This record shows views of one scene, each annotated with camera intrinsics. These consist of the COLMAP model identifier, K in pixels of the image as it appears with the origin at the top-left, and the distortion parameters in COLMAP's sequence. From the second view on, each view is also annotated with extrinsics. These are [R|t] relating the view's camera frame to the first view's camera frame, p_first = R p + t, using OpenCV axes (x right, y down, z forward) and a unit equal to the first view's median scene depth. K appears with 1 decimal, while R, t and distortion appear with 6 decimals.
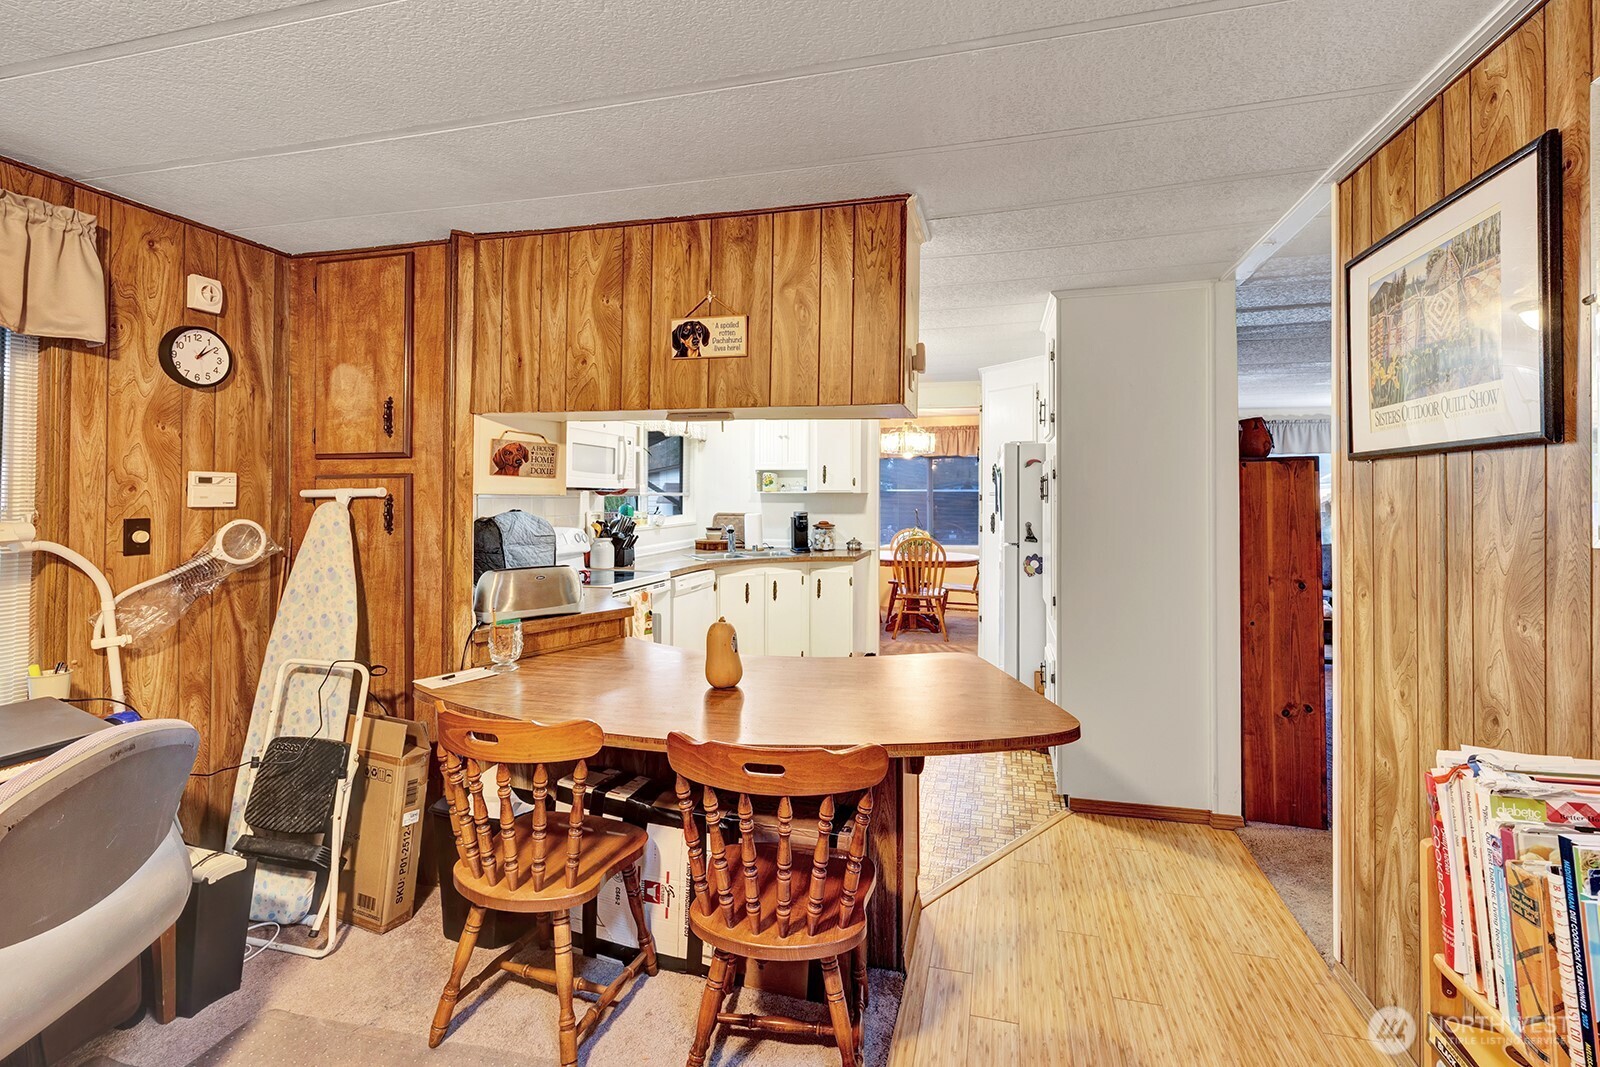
lens RADIAL K [[702.7, 0, 801.4], [0, 702.7, 489.8], [0, 0, 1]] dist [-0.001976, 0.001823]
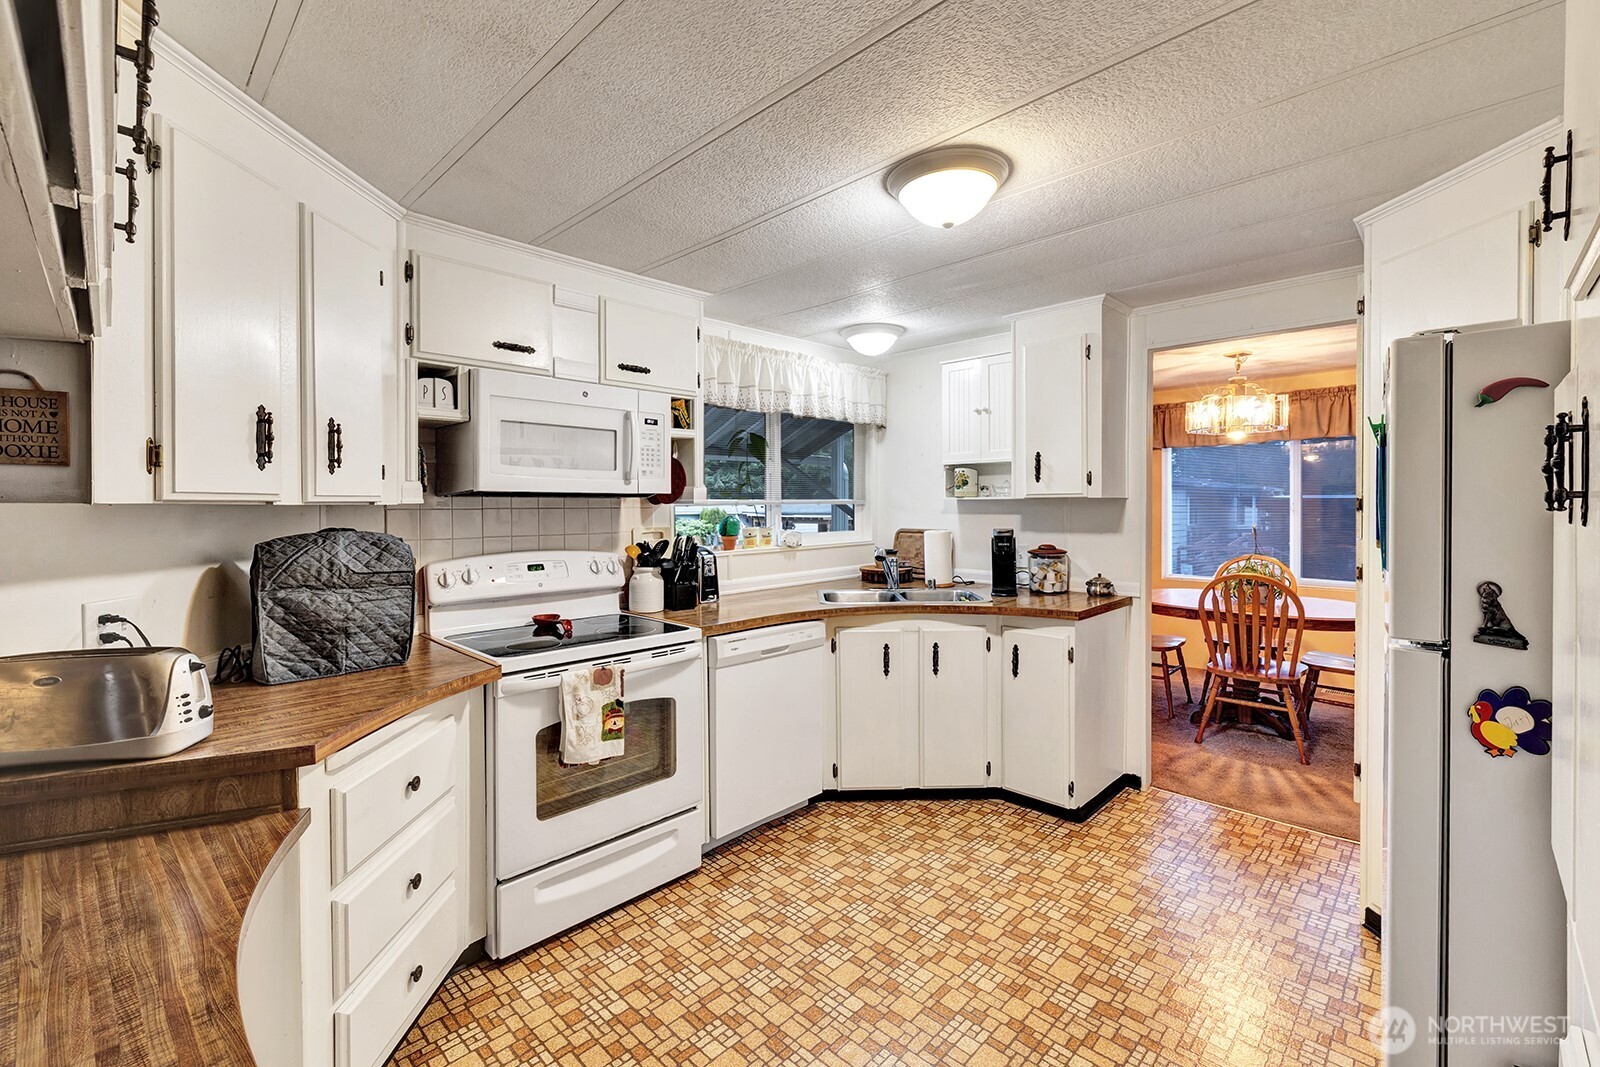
lens RADIAL K [[702.7, 0, 787.6], [0, 702.7, 513.7], [0, 0, 1]] dist [-0.001976, 0.001823]
pose [[0.880968, -0.000201, -0.473176, 0.295440], [0.009827, 0.999792, 0.017871, 0.011496], [0.473074, -0.020394, 0.880787, 0.870744]]
